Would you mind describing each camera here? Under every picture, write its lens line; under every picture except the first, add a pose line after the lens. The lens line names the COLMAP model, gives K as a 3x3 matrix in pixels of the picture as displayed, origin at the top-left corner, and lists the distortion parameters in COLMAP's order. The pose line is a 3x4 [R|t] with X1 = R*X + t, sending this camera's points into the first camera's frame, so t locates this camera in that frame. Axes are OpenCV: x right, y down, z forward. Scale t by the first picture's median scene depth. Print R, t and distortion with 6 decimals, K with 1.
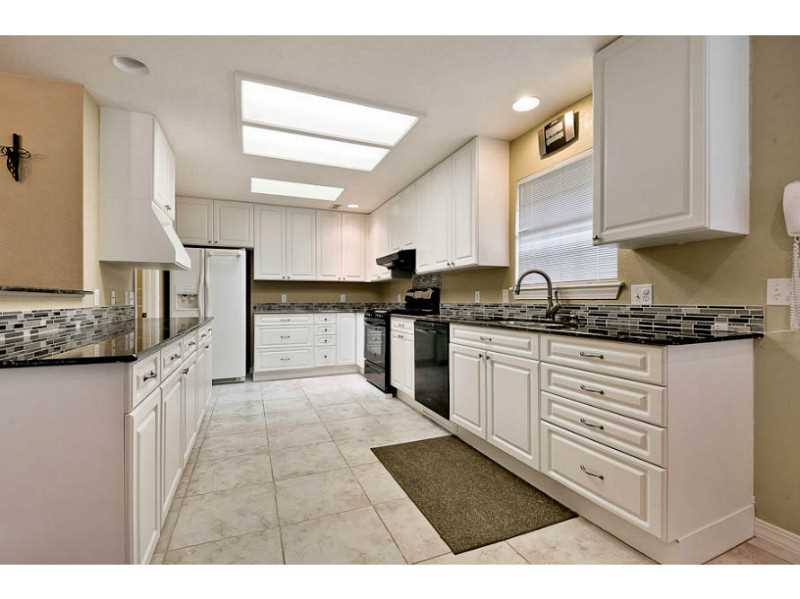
lens RADIAL K [[358.0, 0, 388.7], [0, 358.0, 301.4], [0, 0, 1]] dist [0.037485, -0.033564]
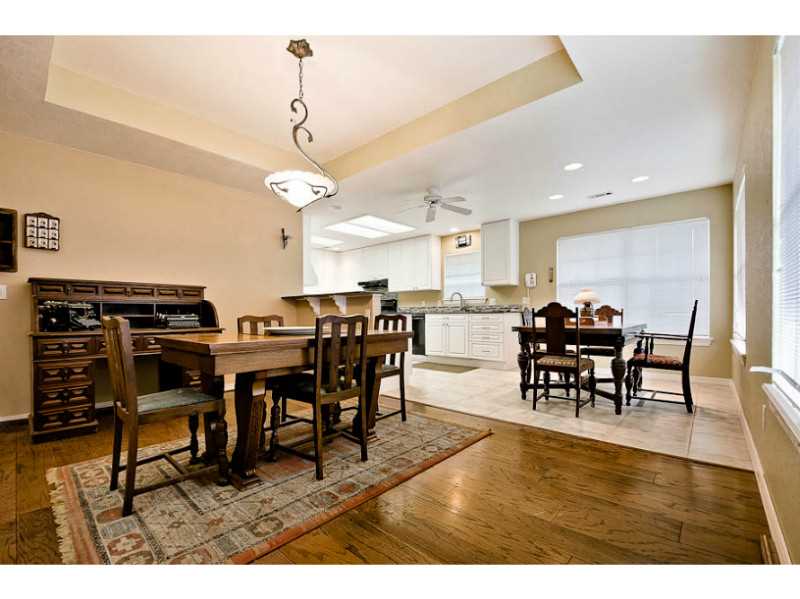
lens RADIAL K [[350.5, 0, 402.2], [0, 350.5, 311.2], [0, 0, 1]] dist [0.000230, 0.000033]
pose [[0.890629, 0.001180, 0.454730, -1.147565], [0.004367, 0.999928, -0.011148, 0.078560], [-0.454710, 0.011915, 0.890560, -1.120788]]
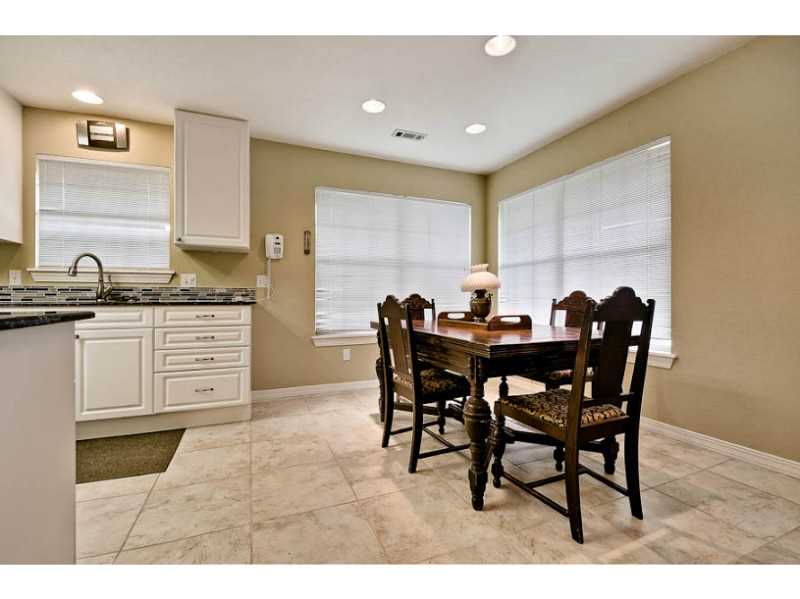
lens RADIAL K [[358.0, 0, 388.7], [0, 358.0, 301.4], [0, 0, 1]] dist [0.037485, -0.033564]
pose [[0.004229, -0.004206, 0.999982, -0.686873], [0.002963, 0.999987, 0.004194, 0.053815], [-0.999987, 0.002945, 0.004241, 0.122373]]
